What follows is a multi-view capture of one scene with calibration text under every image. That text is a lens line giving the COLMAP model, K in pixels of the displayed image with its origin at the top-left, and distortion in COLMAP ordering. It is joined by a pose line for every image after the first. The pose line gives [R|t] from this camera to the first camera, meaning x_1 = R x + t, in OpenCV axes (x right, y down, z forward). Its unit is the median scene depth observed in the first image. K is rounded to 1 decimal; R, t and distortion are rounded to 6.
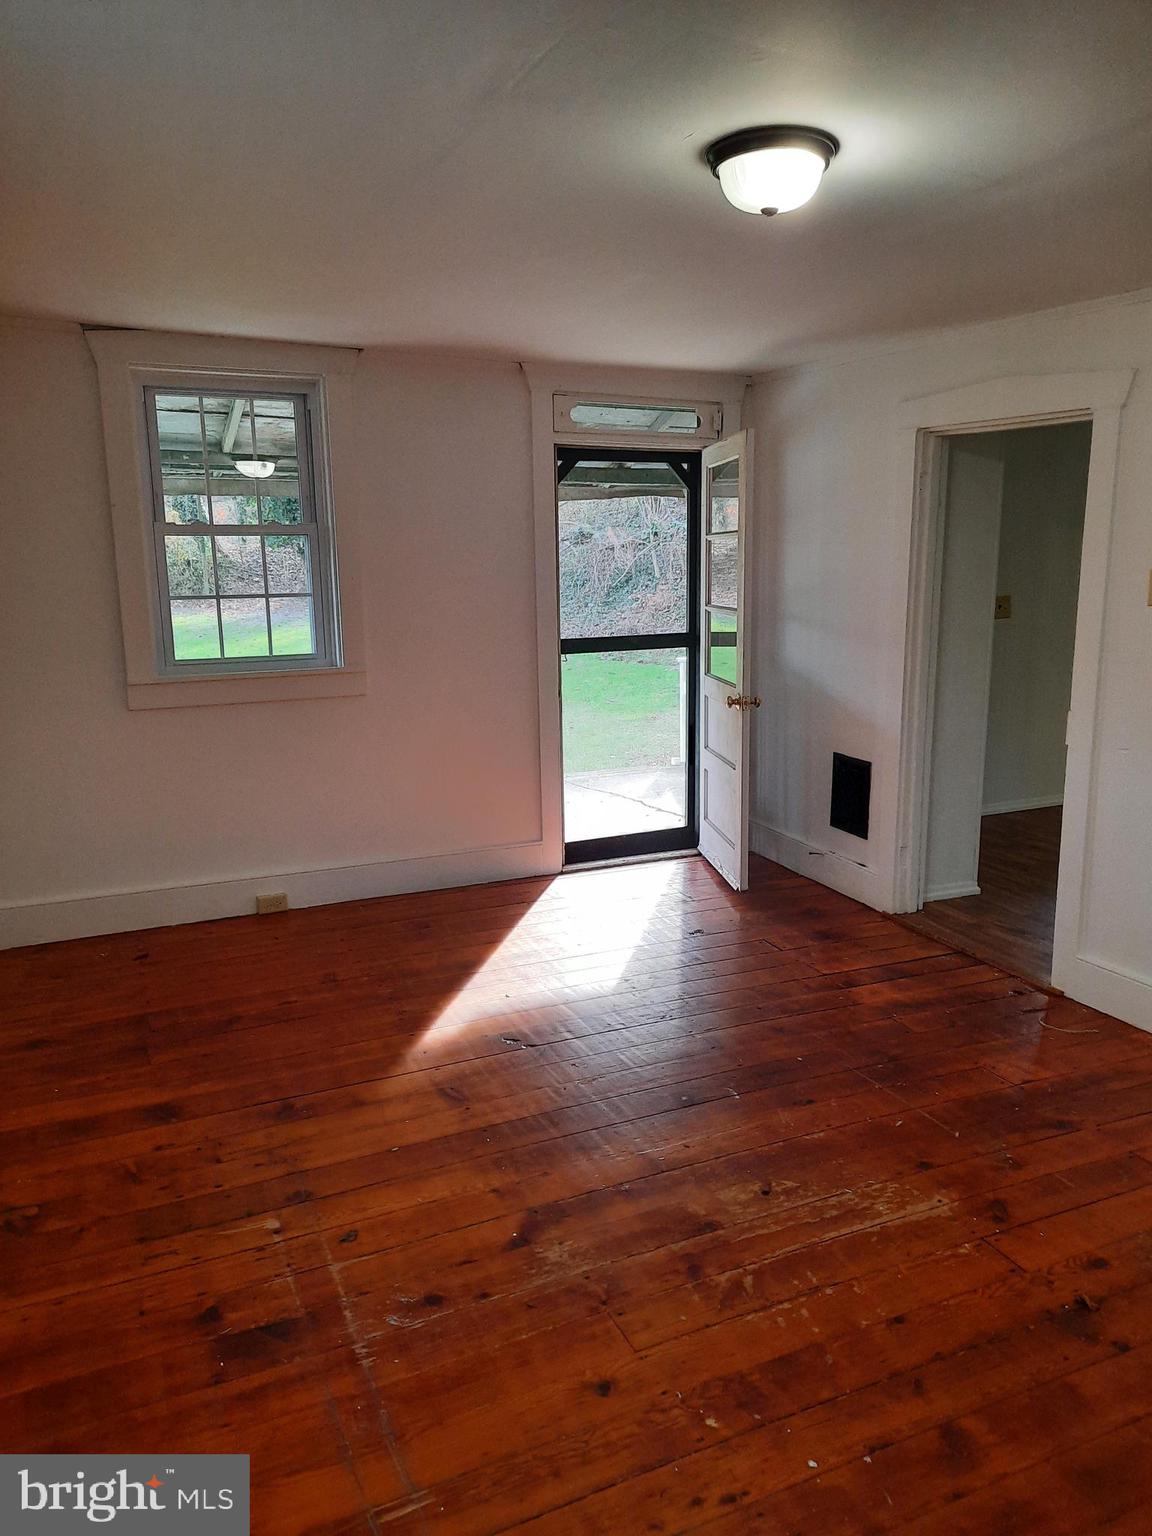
lens RADIAL K [[1127.7, 0, 571.0], [0, 1127.7, 765.6], [0, 0, 1]] dist [0.043938, -0.017609]
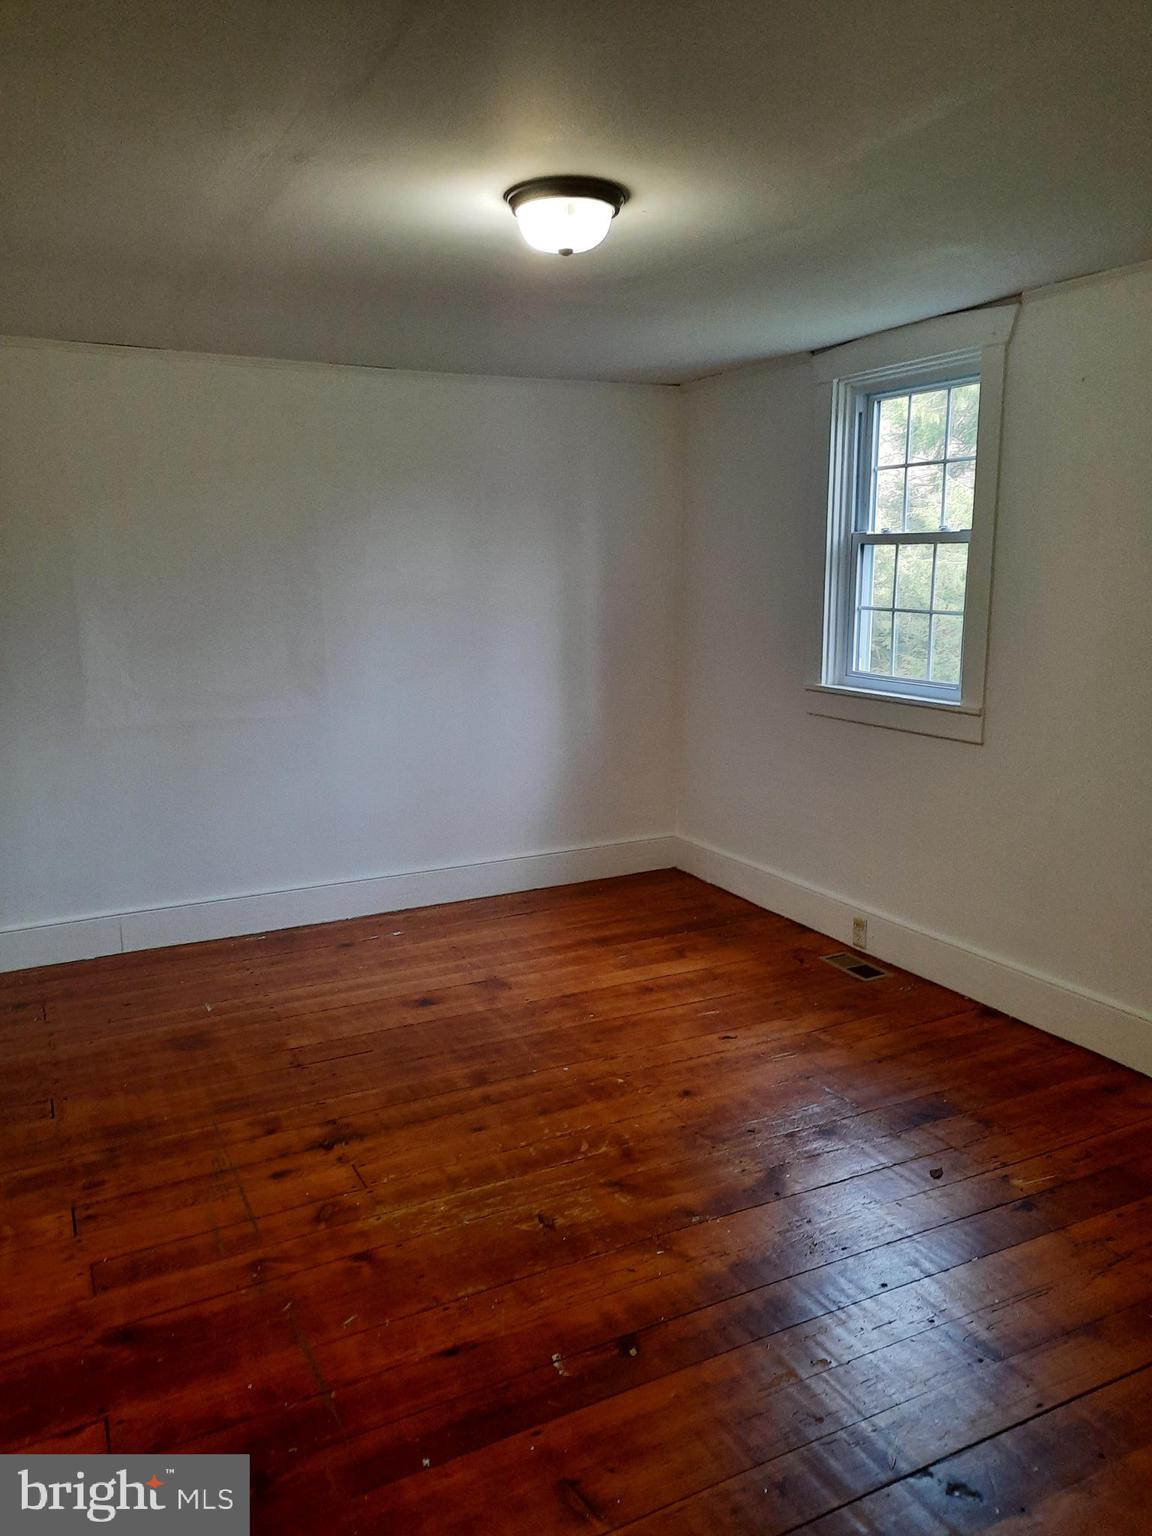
lens RADIAL K [[1127.7, 0, 571.0], [0, 1127.7, 766.3], [0, 0, 1]] dist [0.043938, -0.017609]
pose [[-0.999261, 0.017312, -0.034330, 0.197727], [0.004038, 0.935210, 0.354071, -0.361638], [0.038235, 0.353671, -0.934588, 1.936356]]
